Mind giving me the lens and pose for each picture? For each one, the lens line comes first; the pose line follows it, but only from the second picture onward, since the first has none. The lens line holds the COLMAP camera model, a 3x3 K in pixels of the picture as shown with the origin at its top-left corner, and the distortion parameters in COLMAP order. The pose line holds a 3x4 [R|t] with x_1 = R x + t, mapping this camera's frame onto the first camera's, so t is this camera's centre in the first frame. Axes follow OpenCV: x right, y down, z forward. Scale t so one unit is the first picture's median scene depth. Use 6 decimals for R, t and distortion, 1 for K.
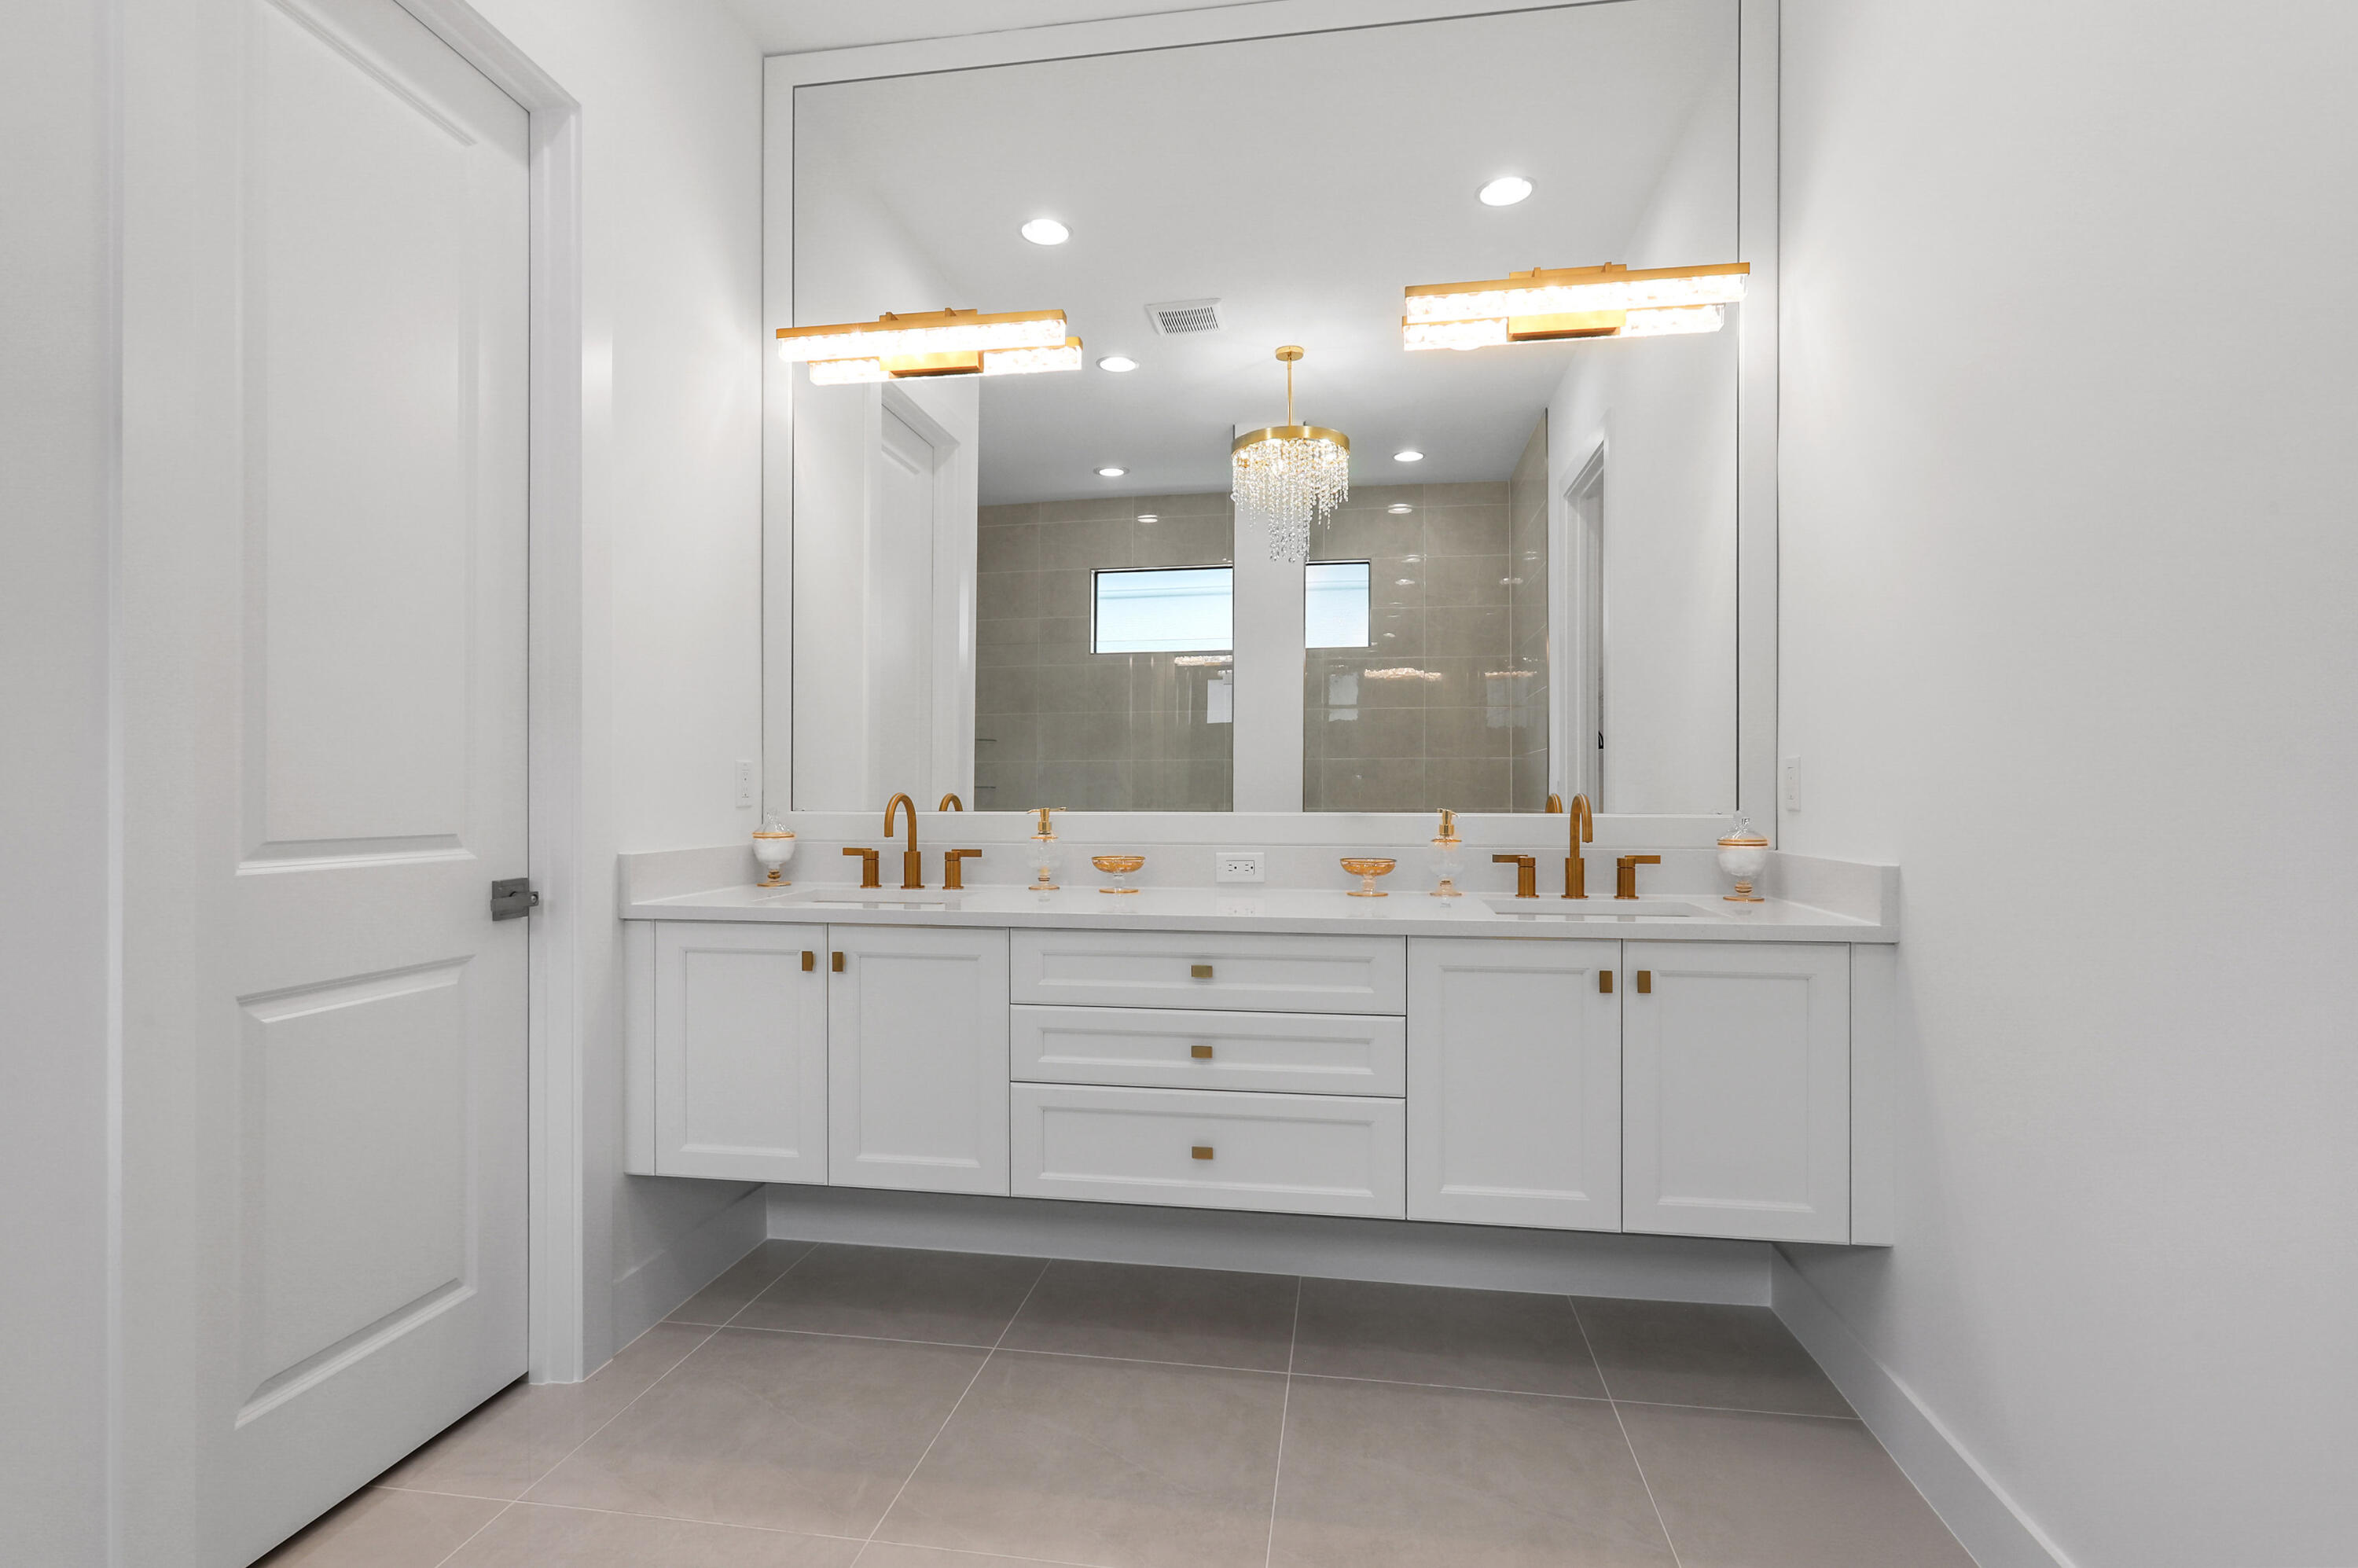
lens RADIAL K [[1120.4, 0, 1179.0], [0, 1120.4, 784.0], [0, 0, 1]] dist [-0.006601, -0.000237]
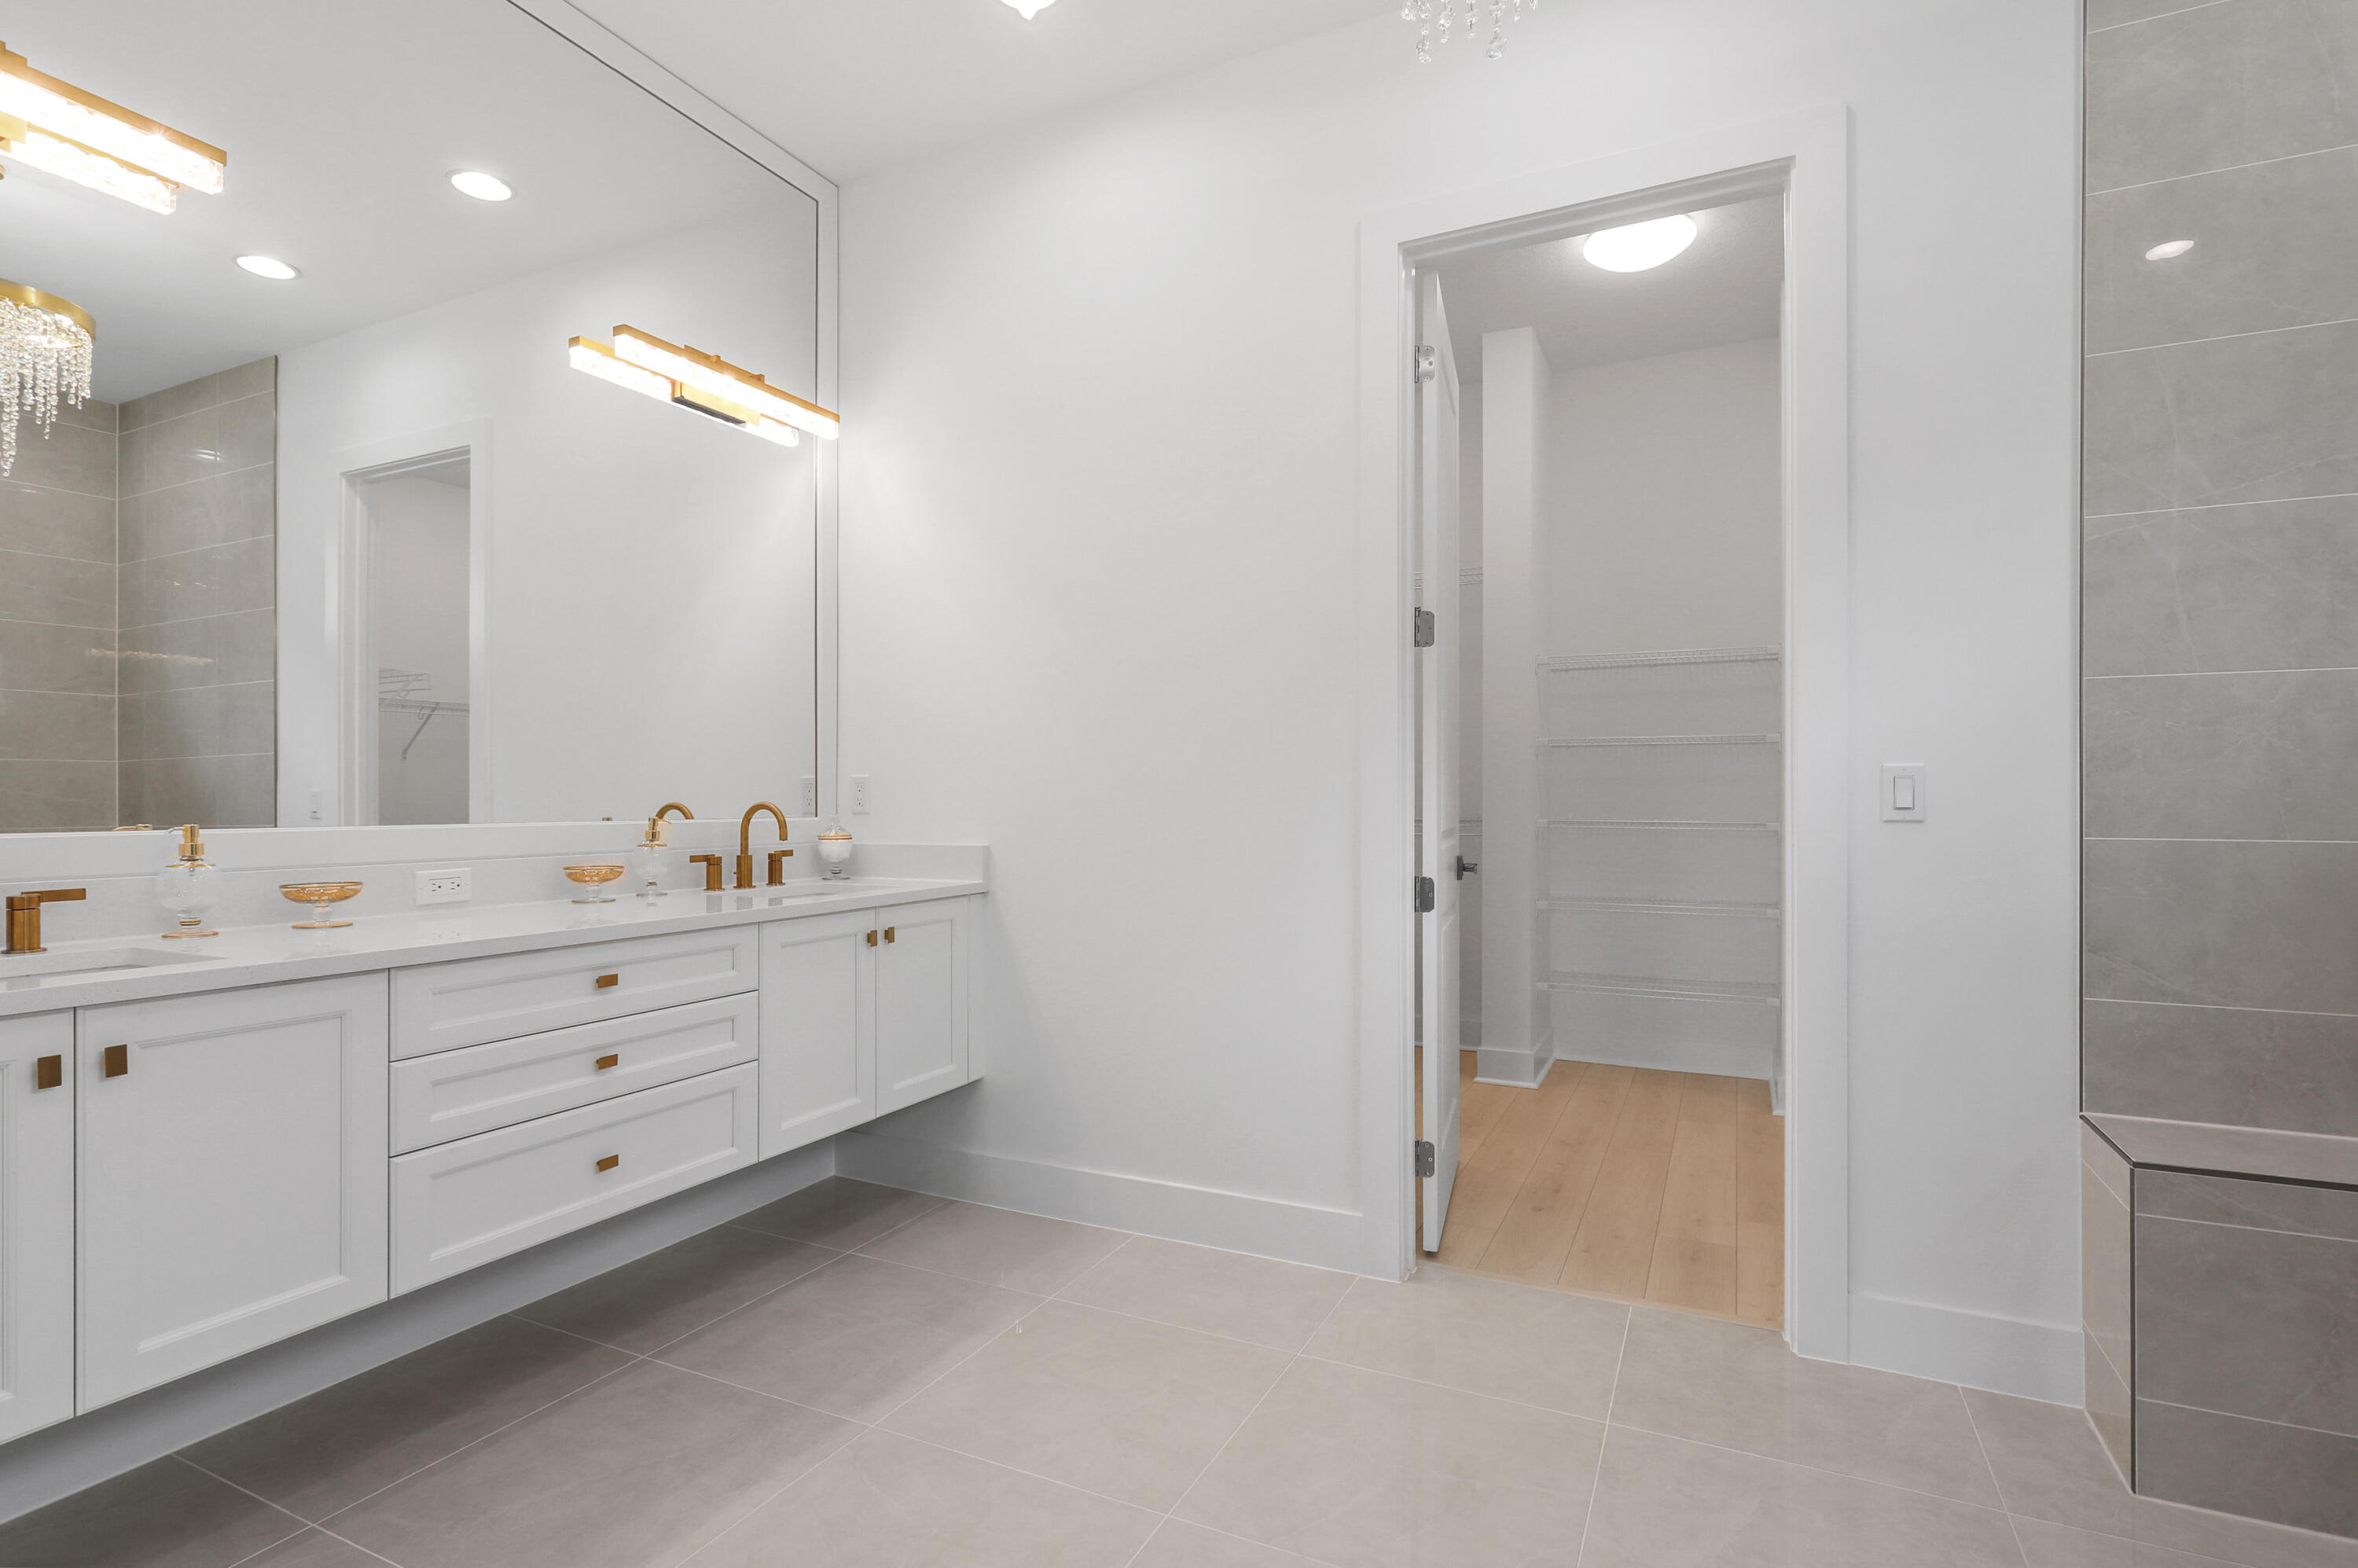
lens RADIAL K [[1135.0, 0, 1167.8], [0, 1135.0, 803.1], [0, 0, 1]] dist [-0.000759, 0.000636]
pose [[0.300087, -0.002861, 0.953908, -0.716247], [-0.002644, 0.999989, 0.003831, 0.003510], [-0.953908, -0.003672, 0.300076, 0.201387]]
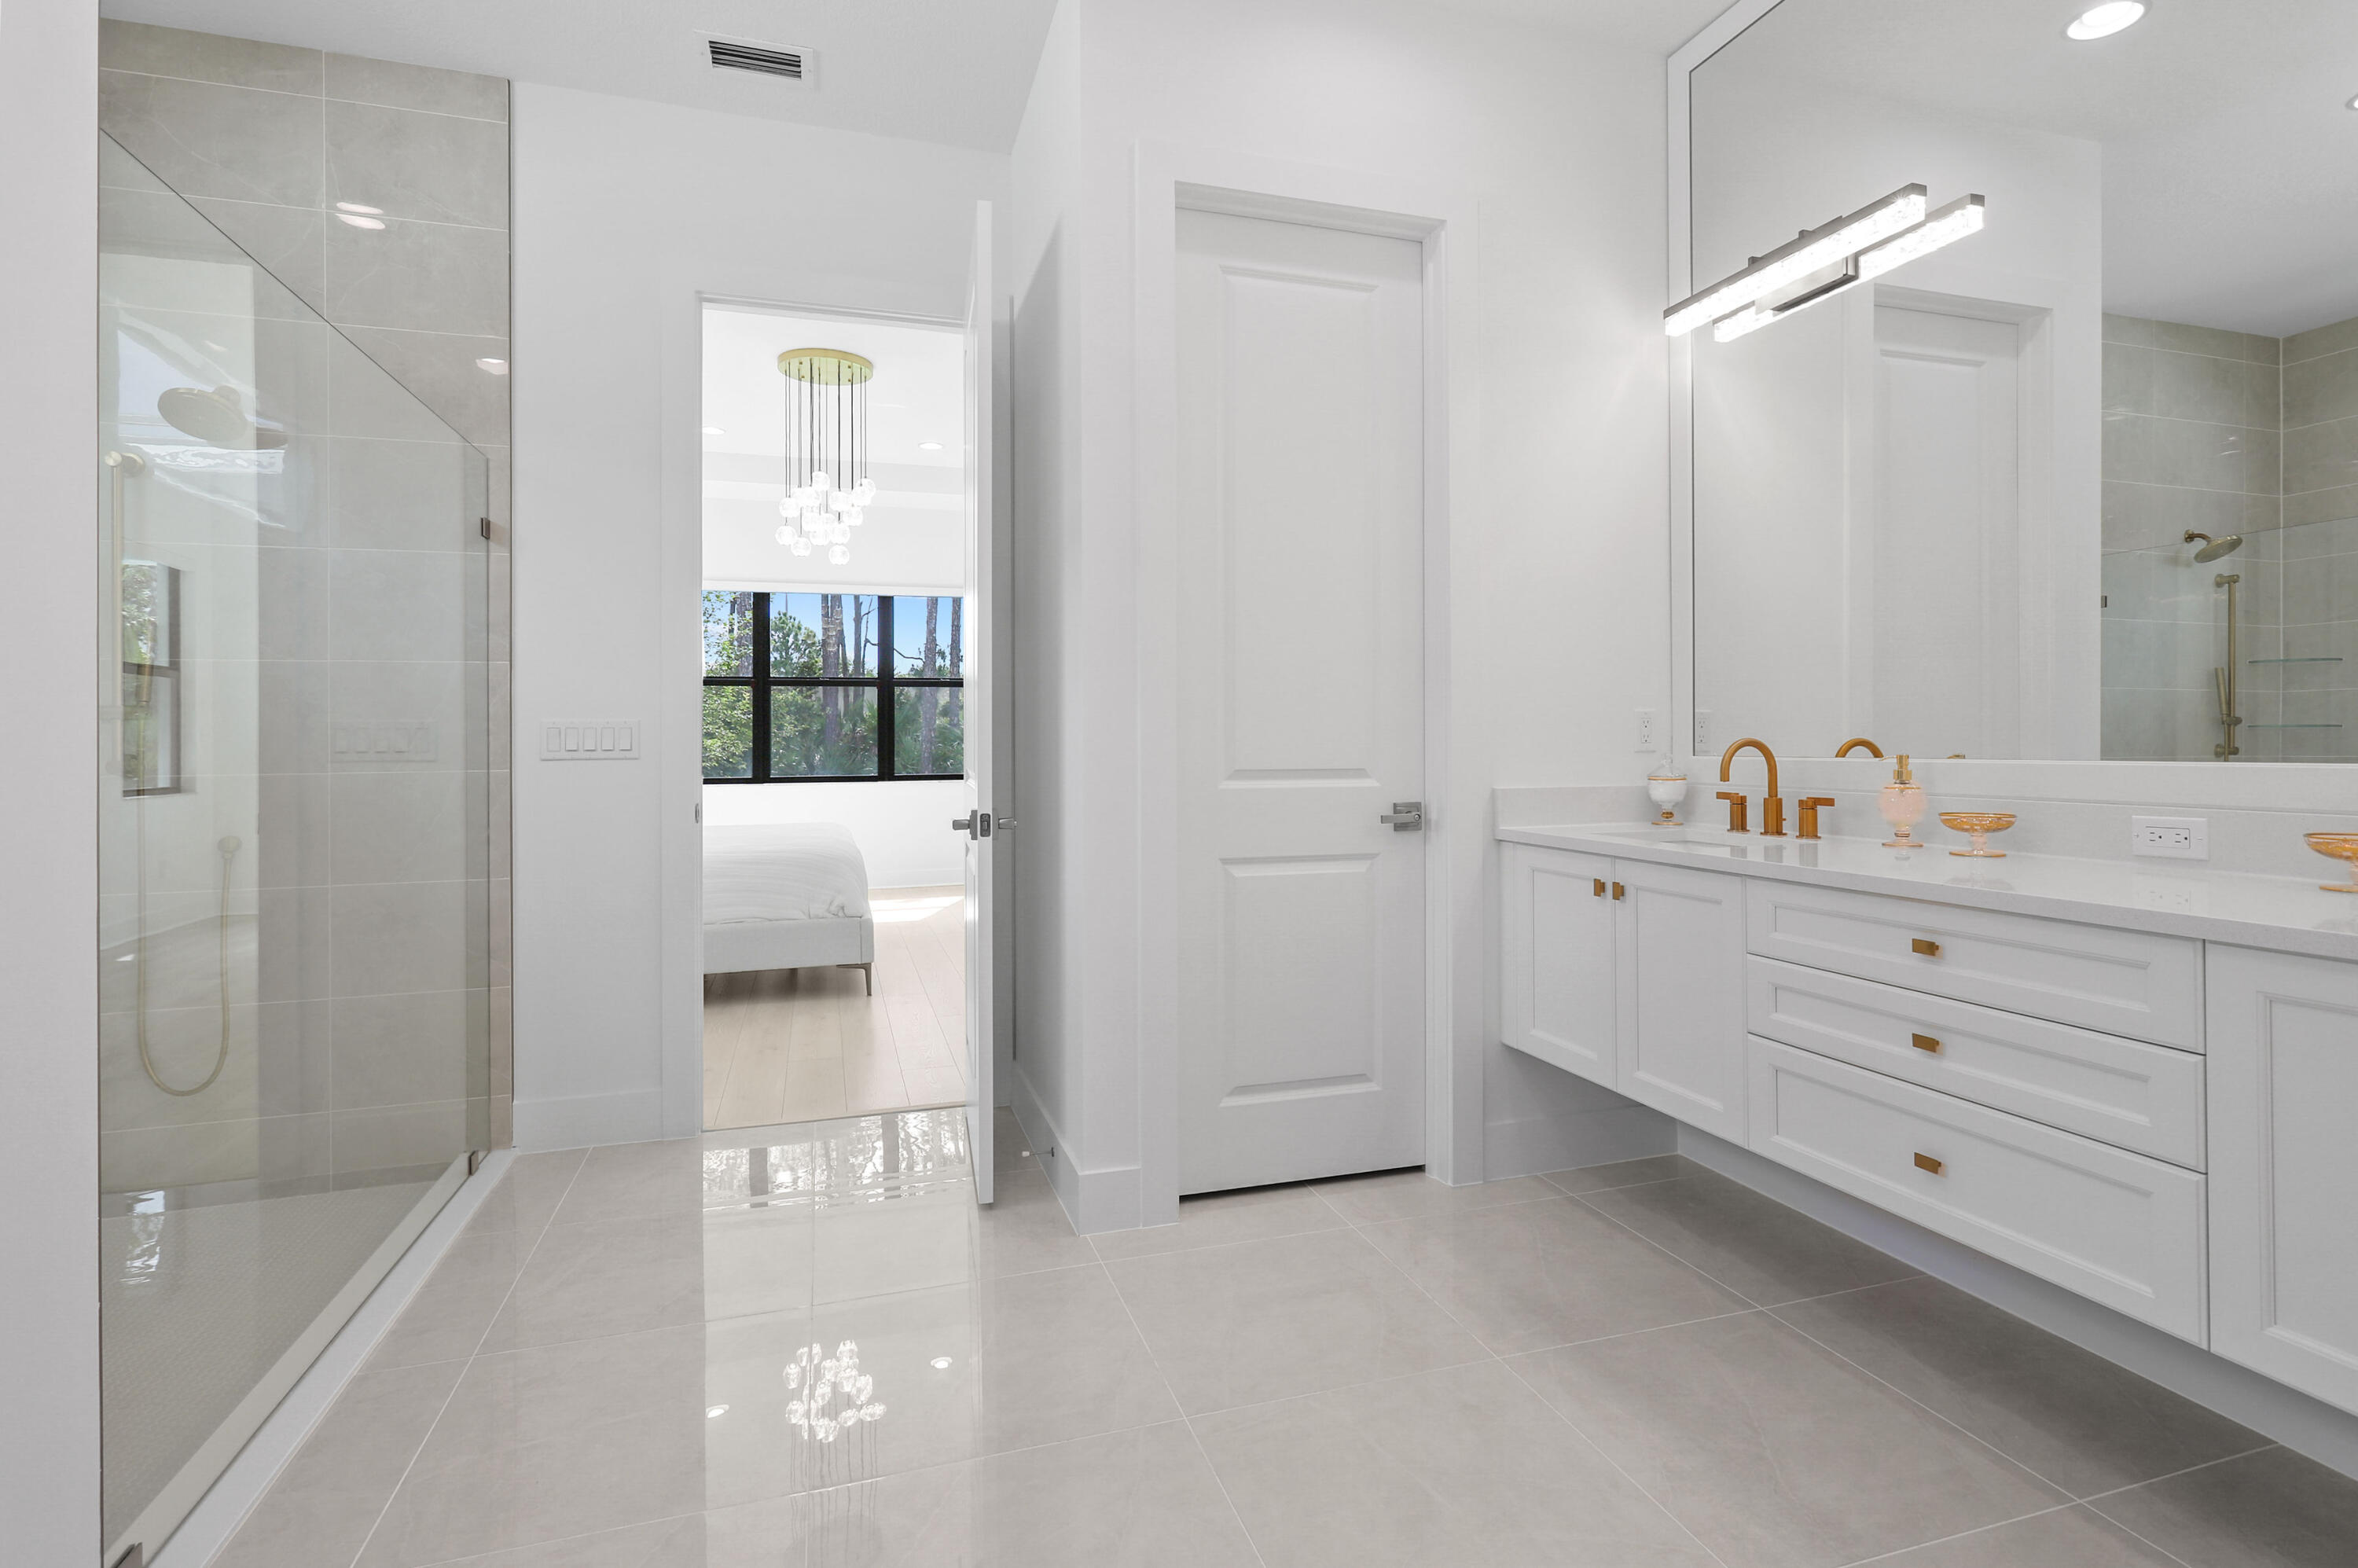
lens RADIAL K [[1140.2, 0, 1182.8], [0, 1140.2, 734.0], [0, 0, 1]] dist [0.000176, 0.000494]
pose [[0.446199, -0.009933, -0.894879, 0.488789], [0.011669, 0.999918, -0.005281, 0.004259], [0.894858, -0.008086, 0.446278, 0.107449]]
